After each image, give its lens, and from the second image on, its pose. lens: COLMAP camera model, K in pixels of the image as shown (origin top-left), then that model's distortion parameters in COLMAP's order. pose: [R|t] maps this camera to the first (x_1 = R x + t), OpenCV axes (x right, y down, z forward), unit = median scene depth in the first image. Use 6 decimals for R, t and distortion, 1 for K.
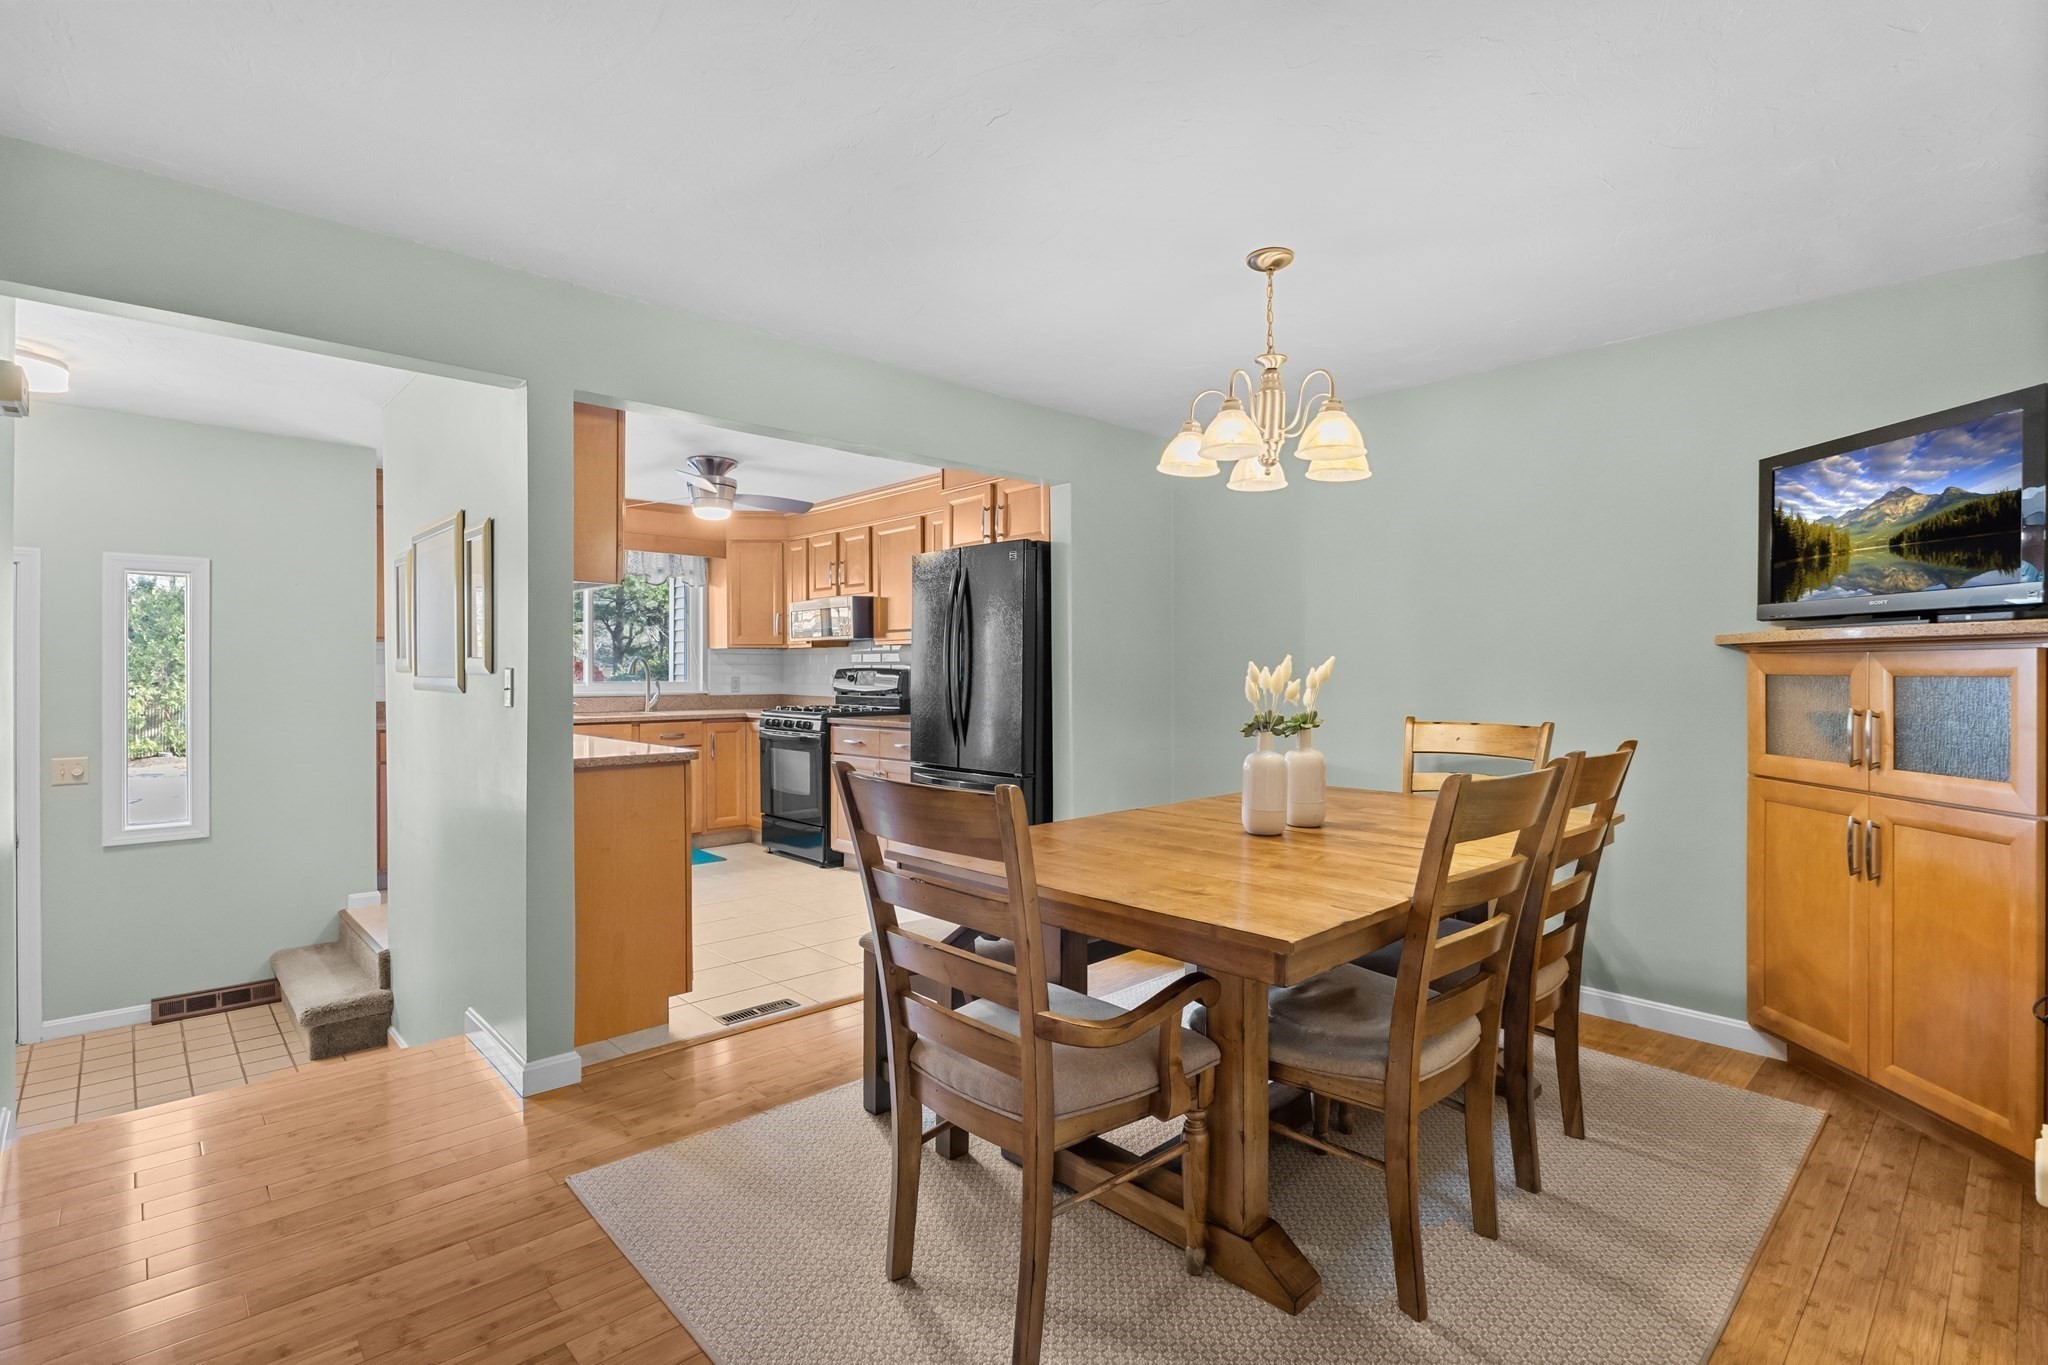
lens RADIAL K [[973.0, 0, 1017.5], [0, 973.0, 672.4], [0, 0, 1]] dist [-0.000946, -0.000633]
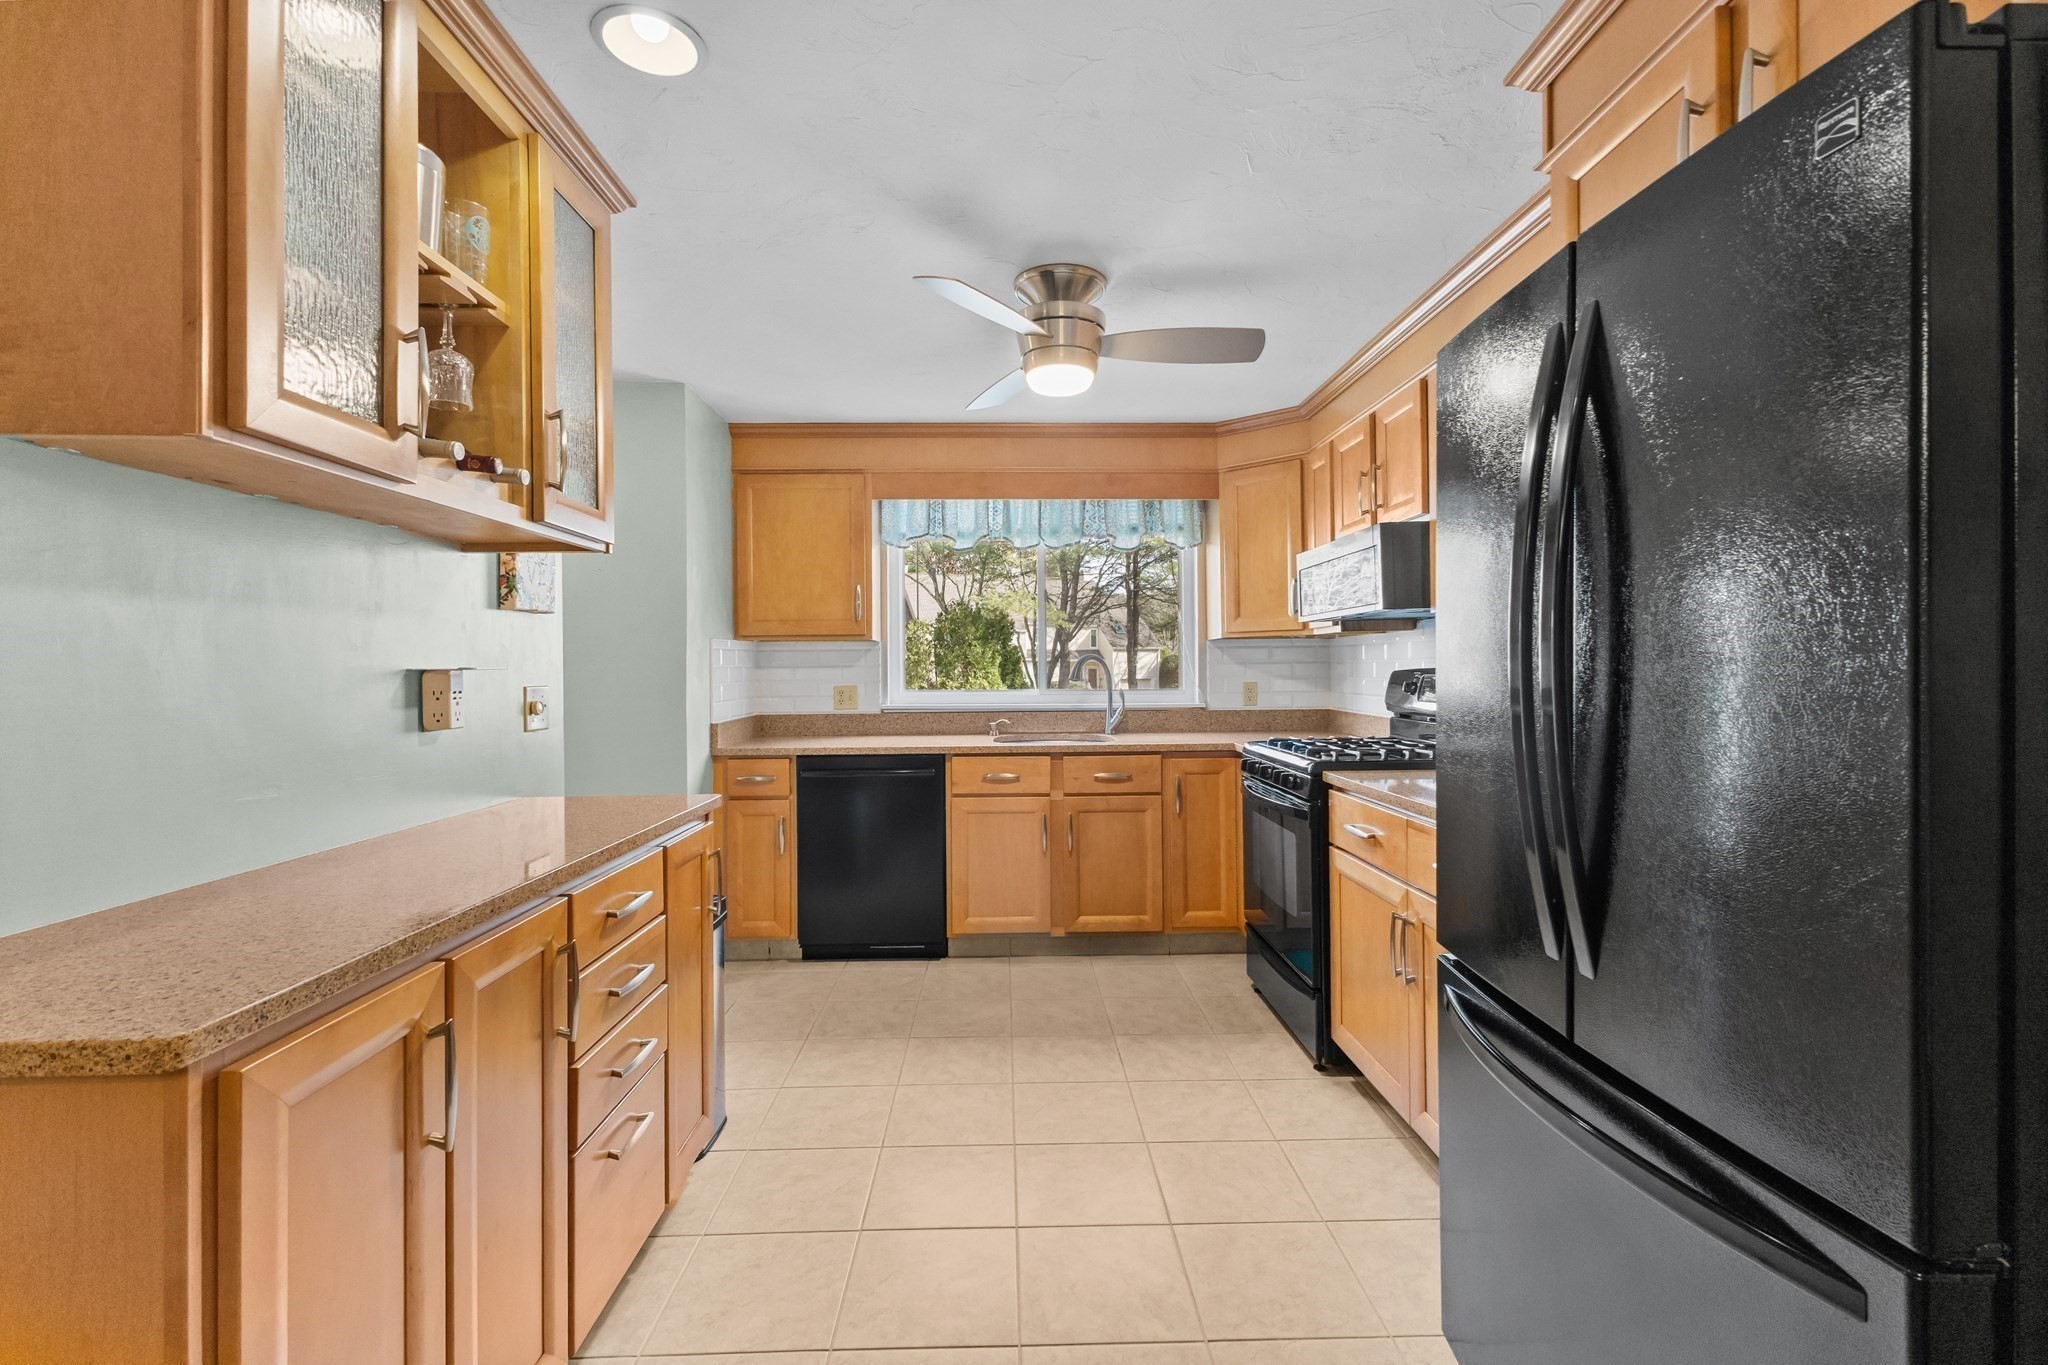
lens RADIAL K [[884.6, 0, 1029.1], [0, 884.6, 670.5], [0, 0, 1]] dist [0.000355, -0.000179]
pose [[0.748387, 0.001020, -0.663262, -0.007456], [0.001858, 0.999992, 0.003634, -0.006628], [0.663260, -0.003952, 0.748379, 0.510942]]
